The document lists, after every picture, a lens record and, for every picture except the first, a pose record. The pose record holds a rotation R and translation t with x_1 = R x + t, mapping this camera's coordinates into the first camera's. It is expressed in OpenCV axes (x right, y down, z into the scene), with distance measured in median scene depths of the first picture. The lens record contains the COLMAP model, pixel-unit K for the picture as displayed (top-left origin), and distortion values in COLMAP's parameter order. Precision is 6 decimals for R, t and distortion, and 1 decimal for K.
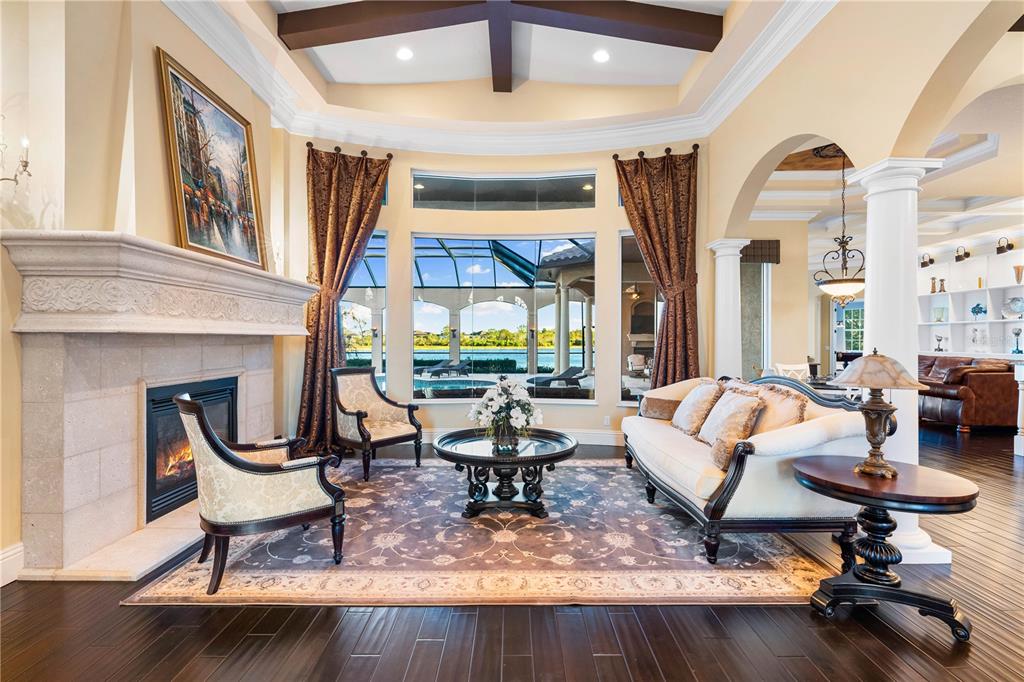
lens RADIAL K [[464.1, 0, 512.0], [0, 464.1, 341.0], [0, 0, 1]] dist [-0.000568, -0.000199]
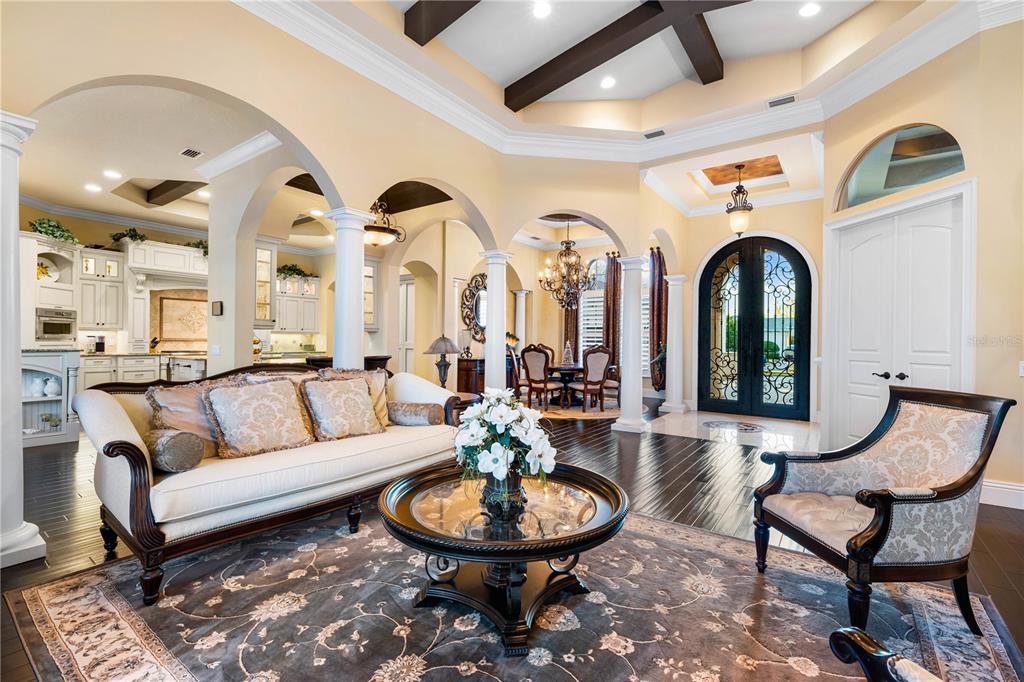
lens RADIAL K [[448.4, 0, 512.0], [0, 448.4, 341.0], [0, 0, 1]] dist [0.000599, 0.000017]
pose [[-0.807822, -0.009017, 0.589358, -0.305782], [-0.007298, 0.999959, 0.005296, 0.017175], [-0.589382, -0.000023, -0.807855, 1.238058]]
